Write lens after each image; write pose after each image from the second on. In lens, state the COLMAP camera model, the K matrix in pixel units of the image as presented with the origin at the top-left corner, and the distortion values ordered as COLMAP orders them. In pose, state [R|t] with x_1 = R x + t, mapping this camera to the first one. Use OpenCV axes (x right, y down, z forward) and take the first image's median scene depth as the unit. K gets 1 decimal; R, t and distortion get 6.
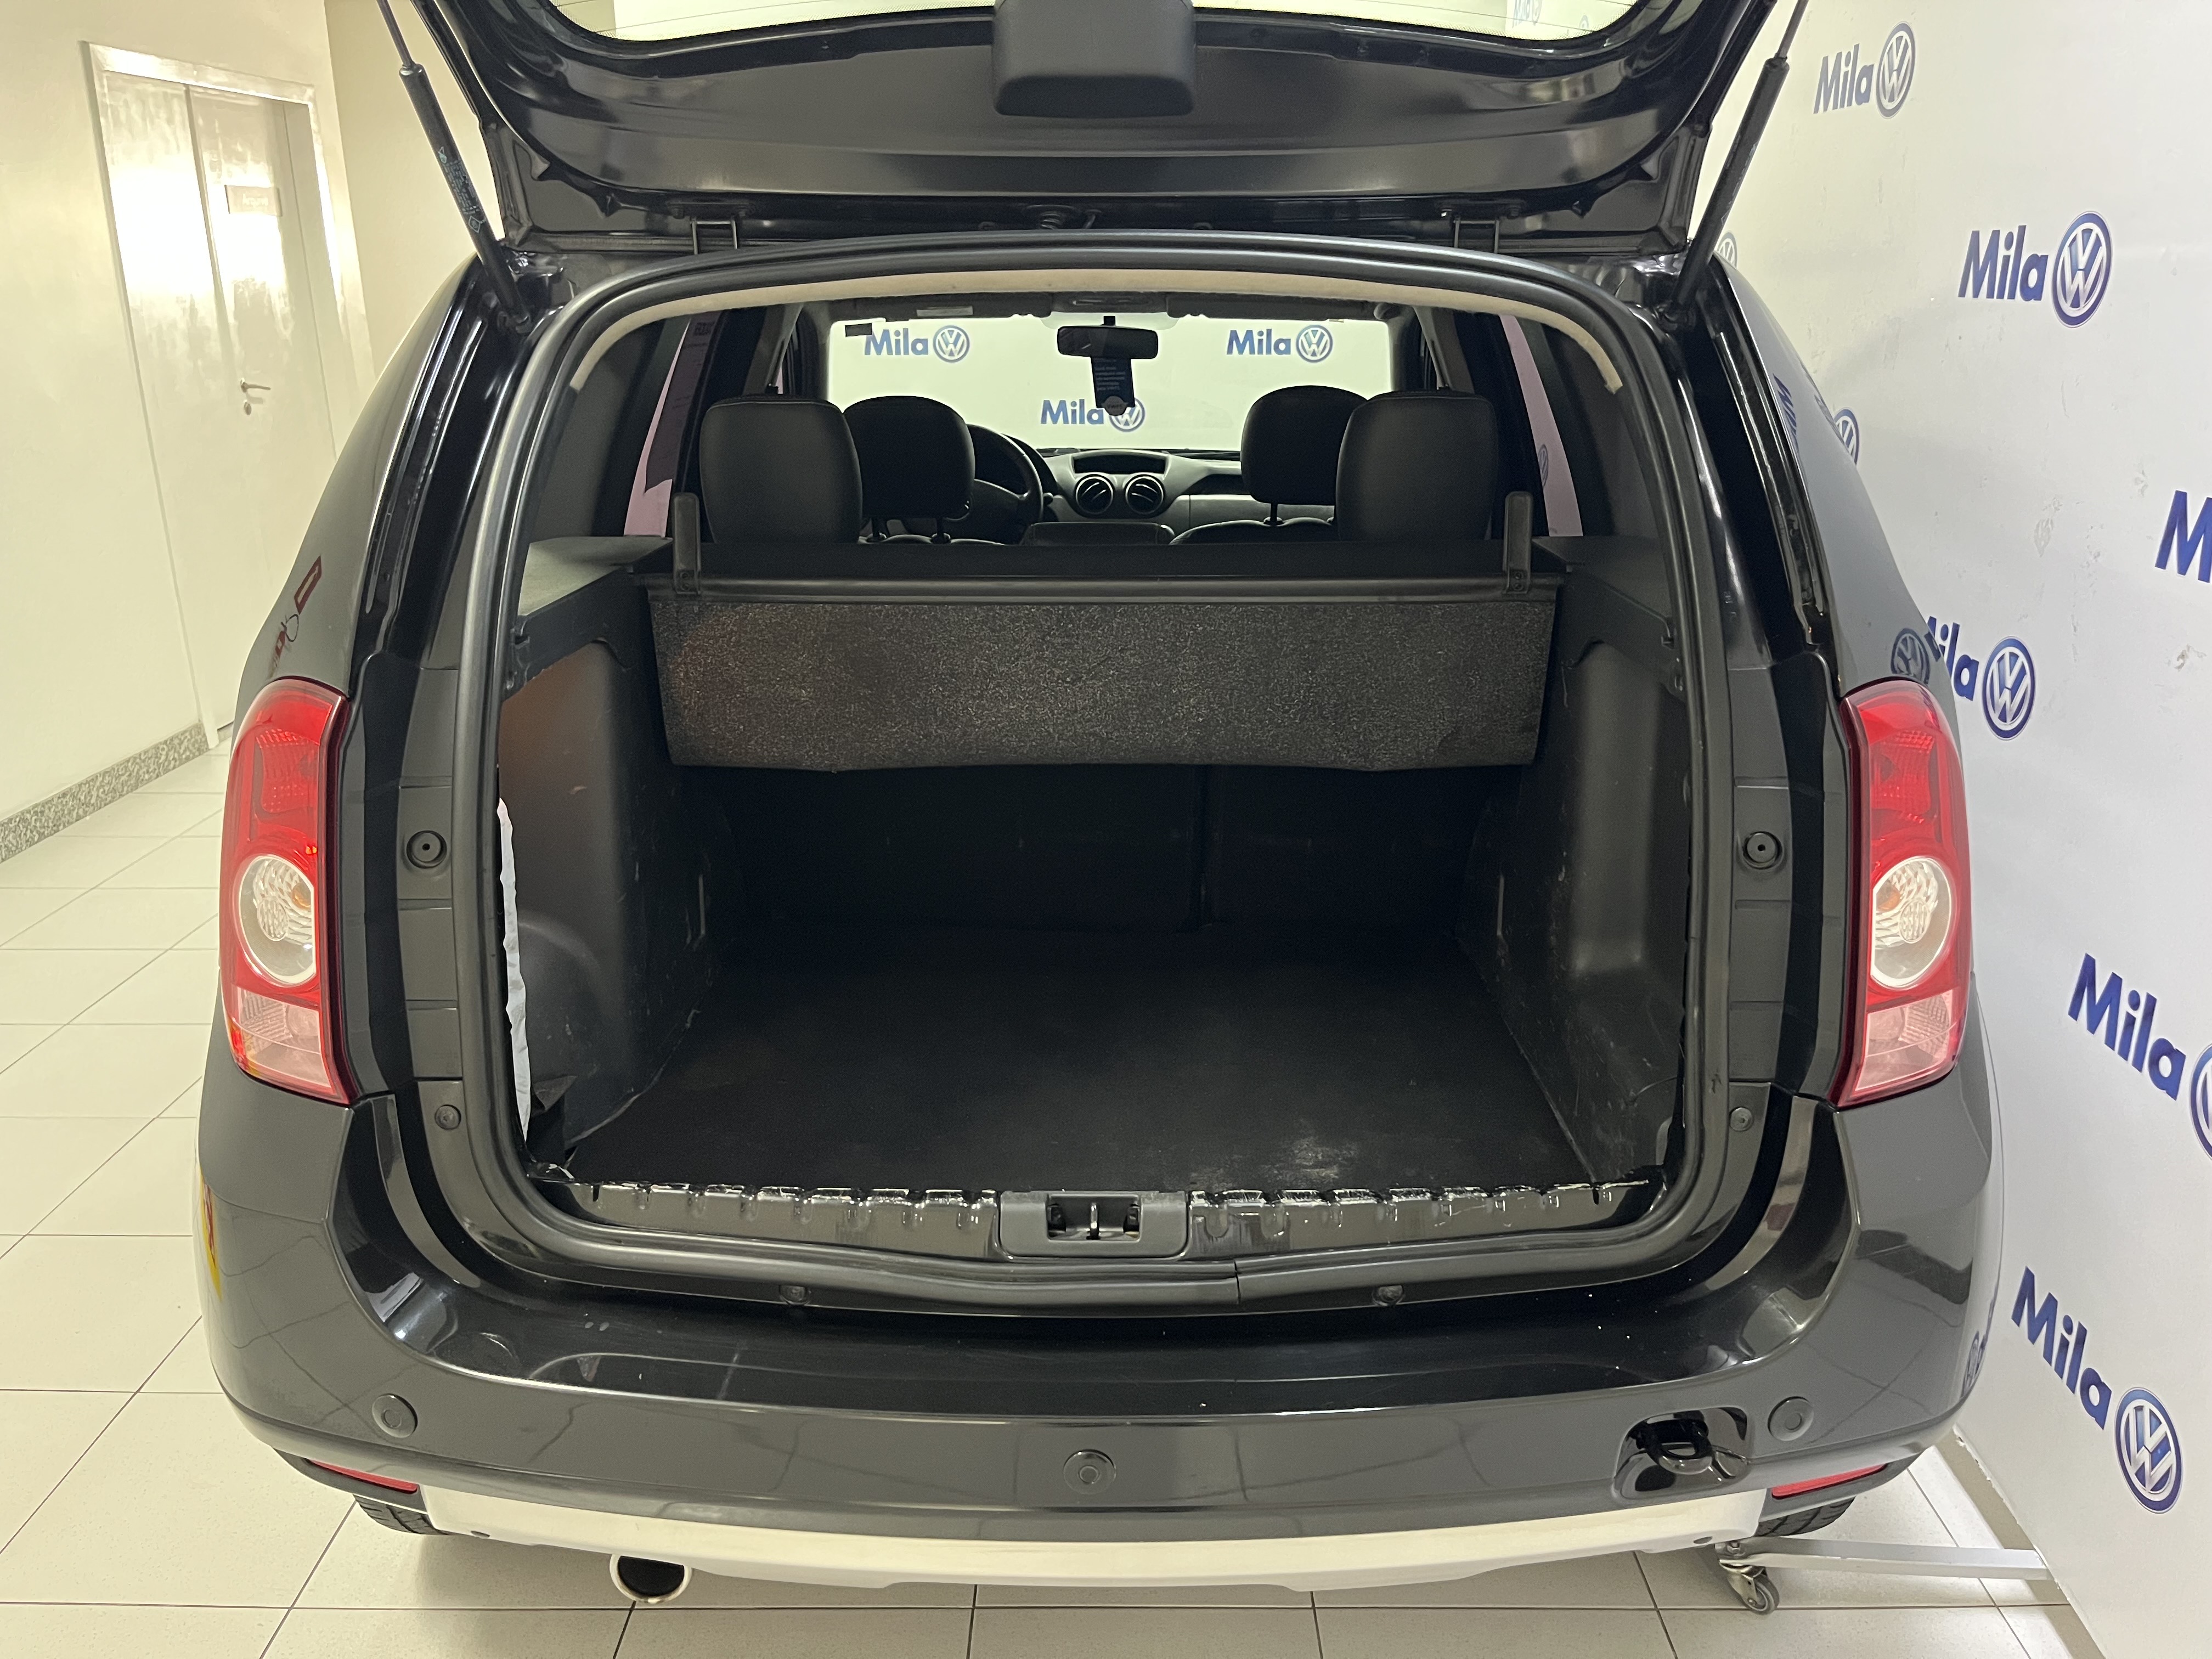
lens RADIAL K [[1679.9, 0, 1101.9], [0, 1679.9, 865.4], [0, 0, 1]] dist [0.087562, -0.121731]
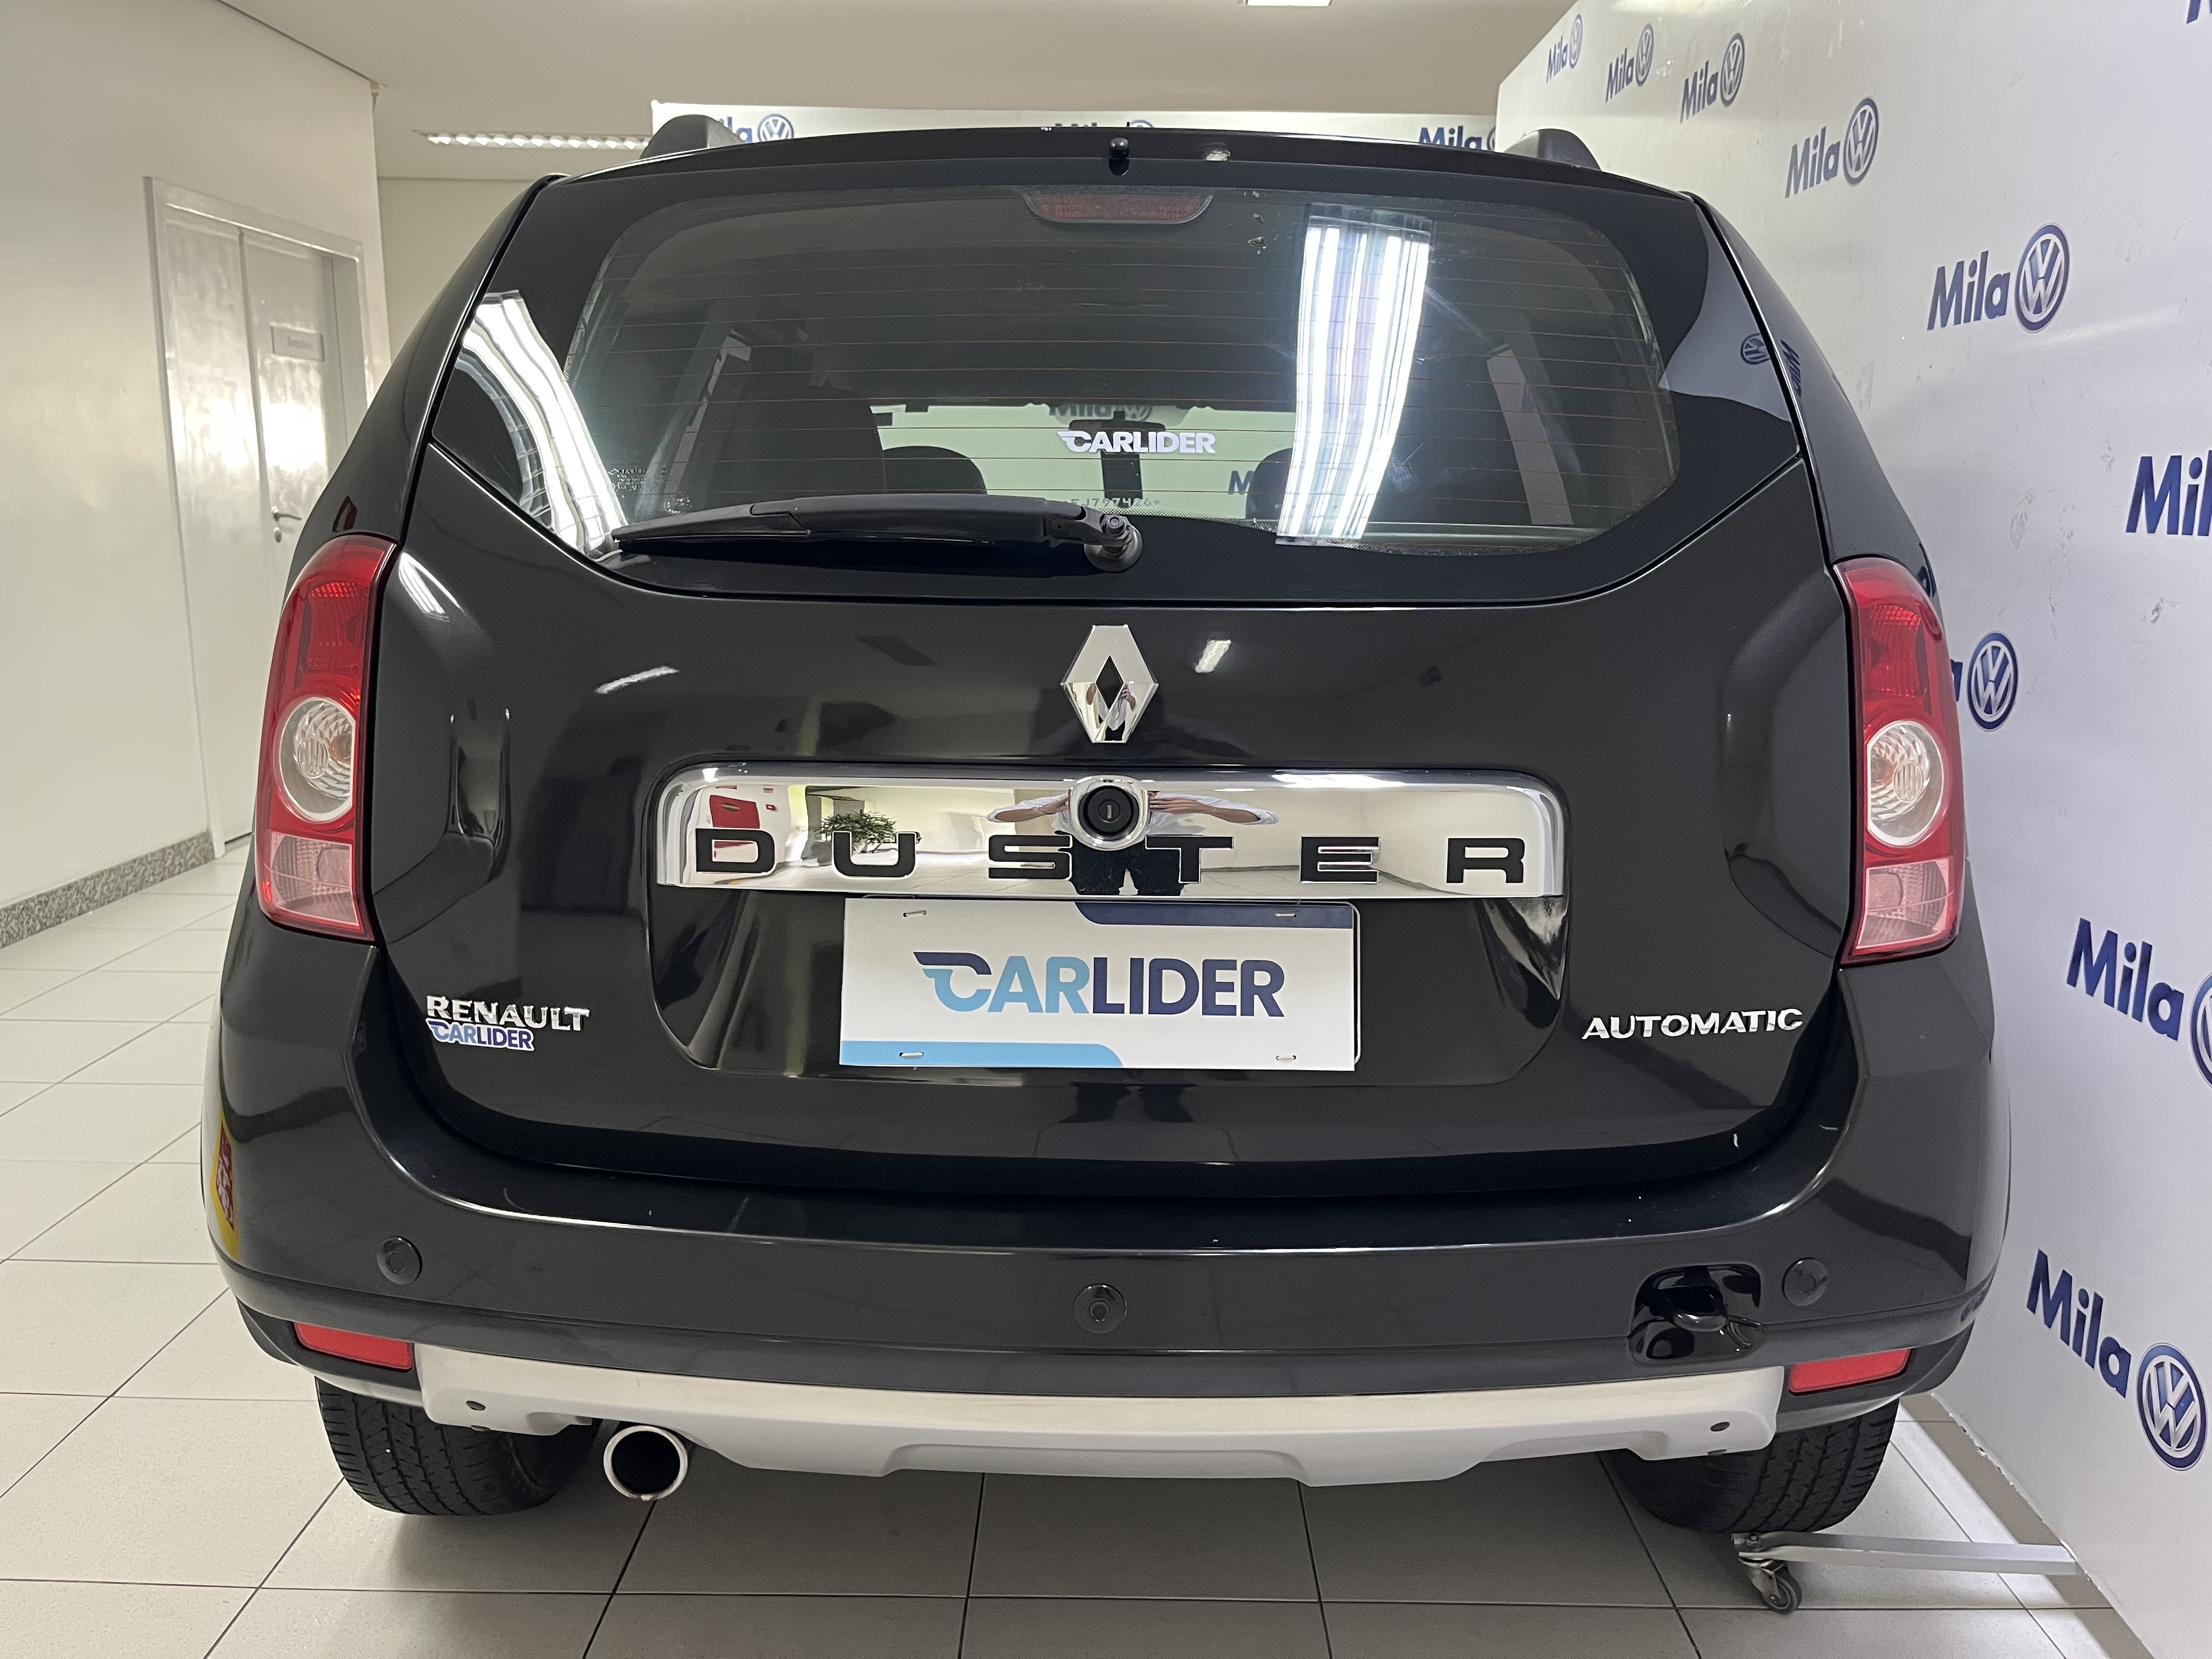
lens RADIAL K [[1681.8, 0, 1106.0], [0, 1681.8, 829.5], [0, 0, 1]] dist [0.076209, -0.104801]
pose [[0.999878, 0.015241, 0.003422, -0.007454], [-0.014707, 0.992363, -0.122476, 0.131083], [-0.005262, 0.122410, 0.992466, -0.010255]]
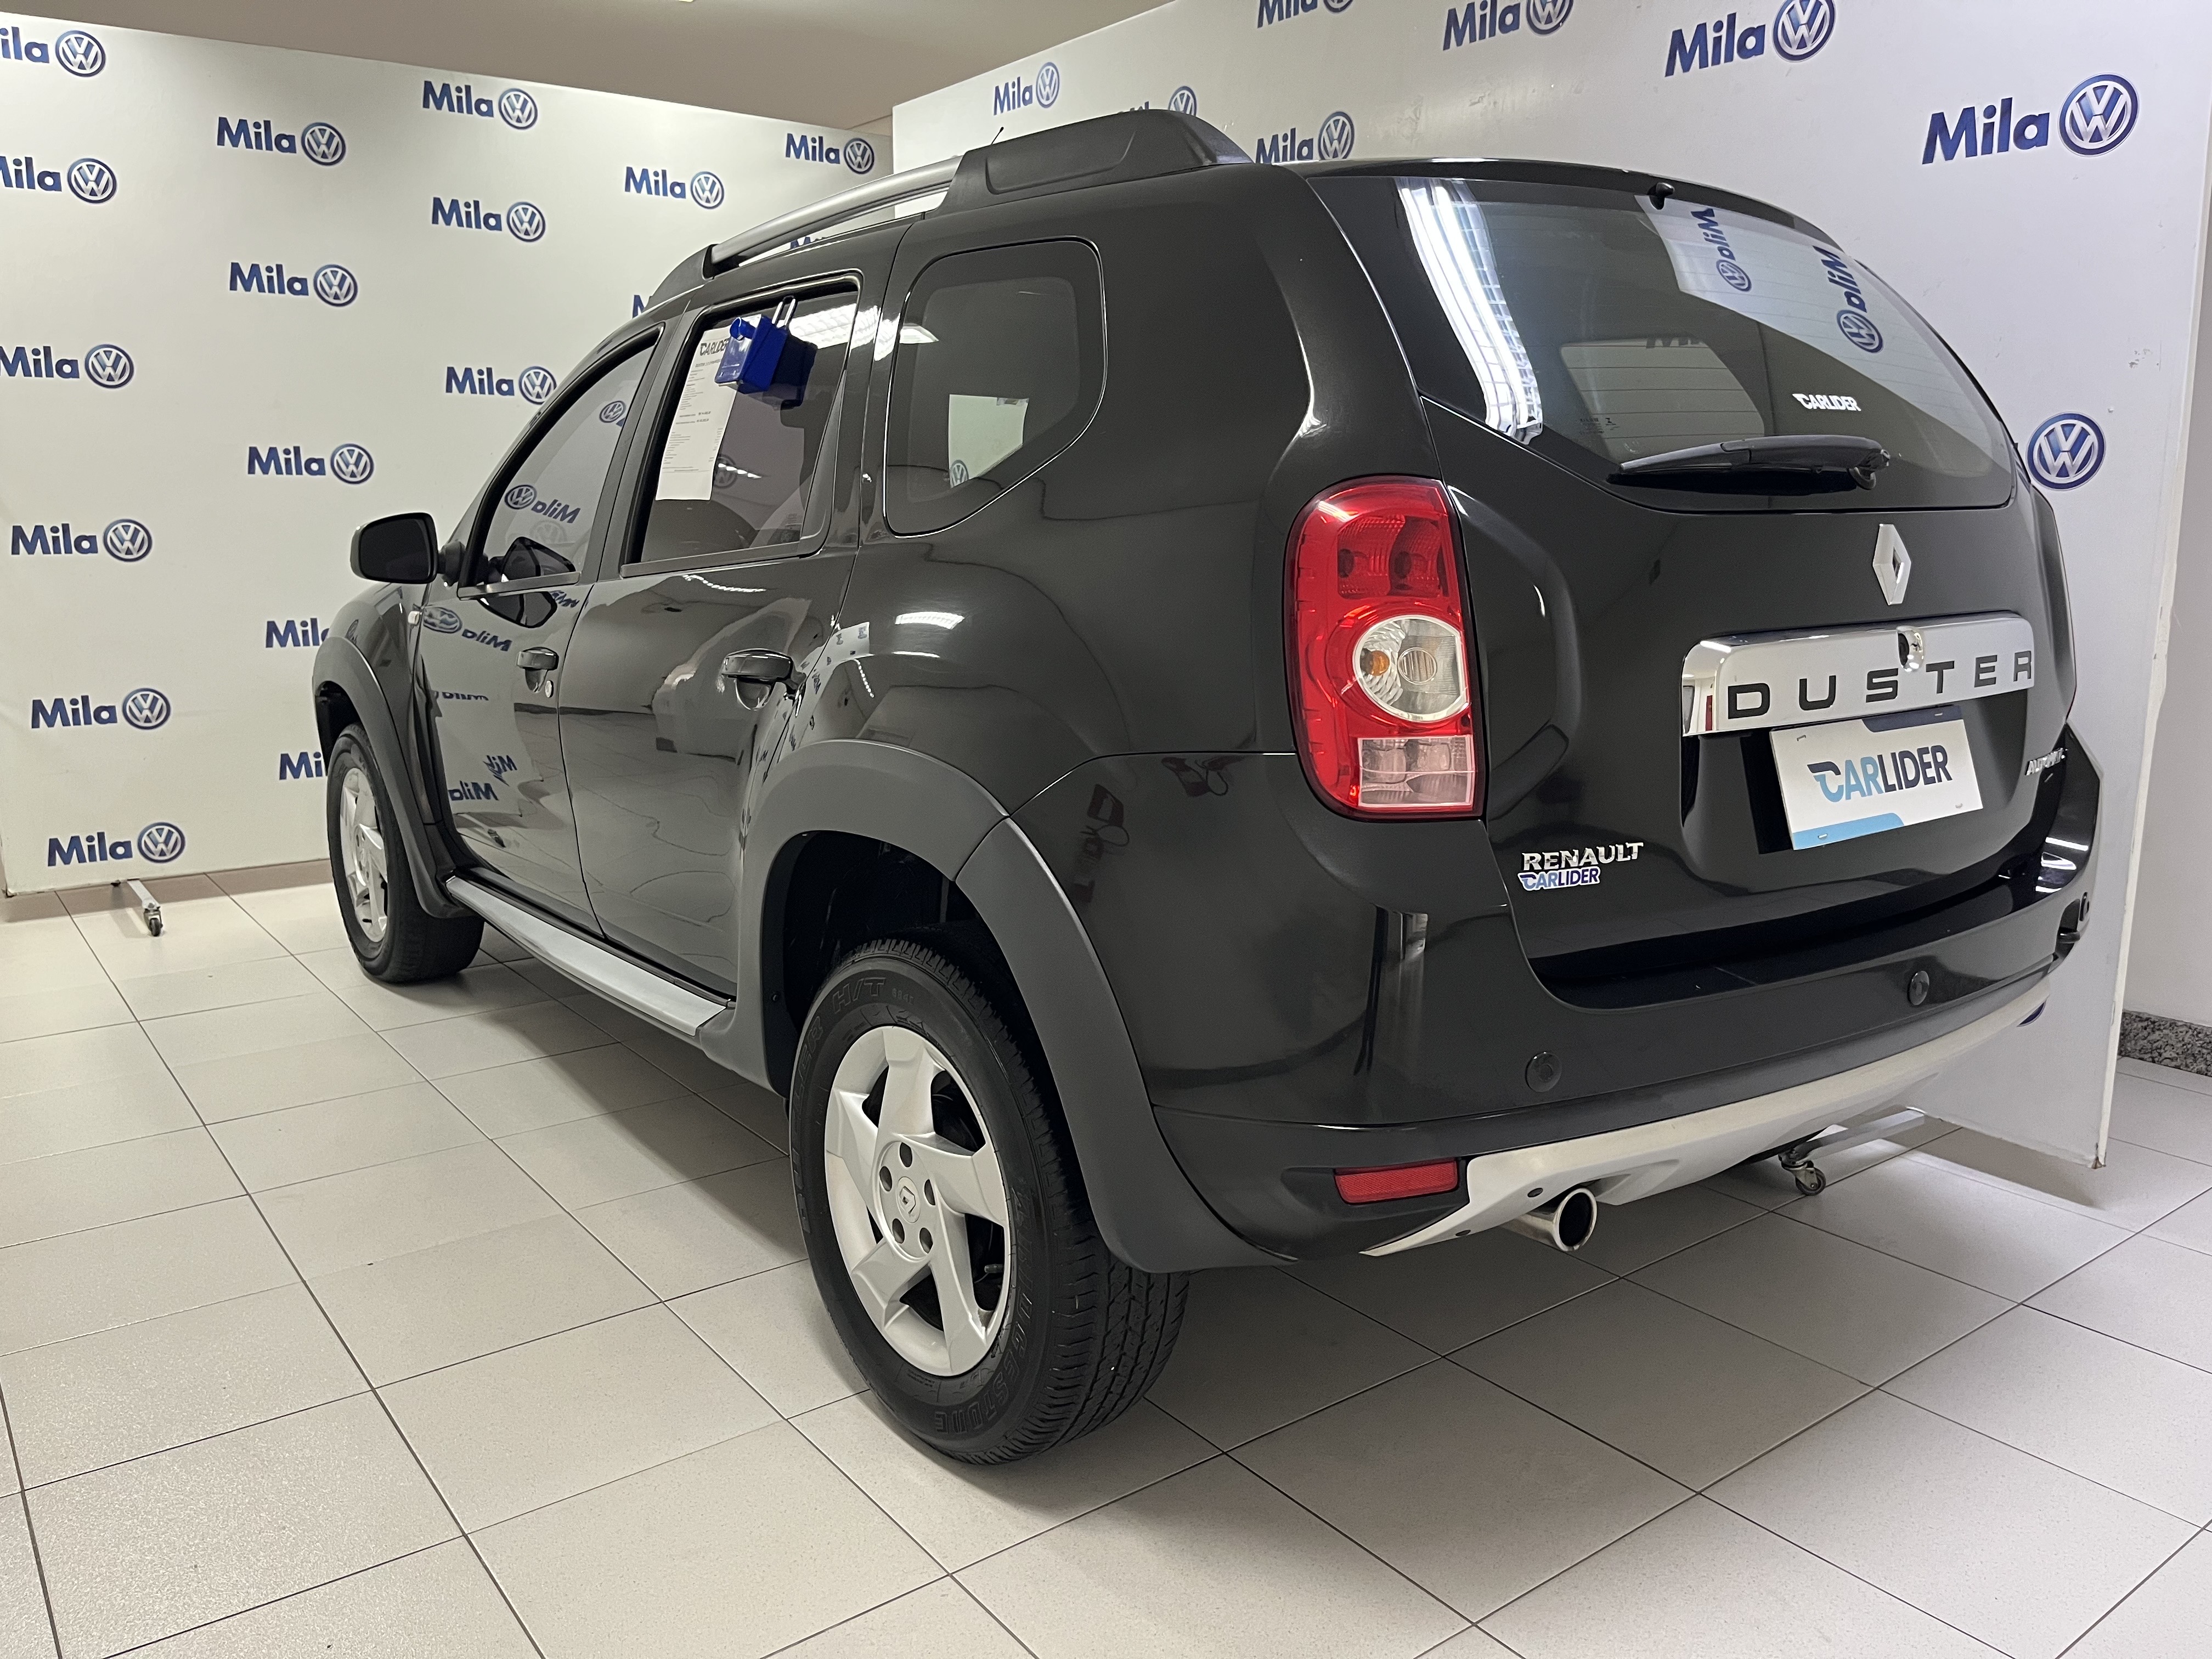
lens RADIAL K [[1681.8, 0, 1106.0], [0, 1681.8, 829.5], [0, 0, 1]] dist [0.076209, -0.104801]
pose [[0.793041, -0.114228, 0.598363, -0.916093], [0.190945, 0.979372, -0.066106, 0.121984], [-0.578469, 0.166680, 0.798493, 0.134524]]
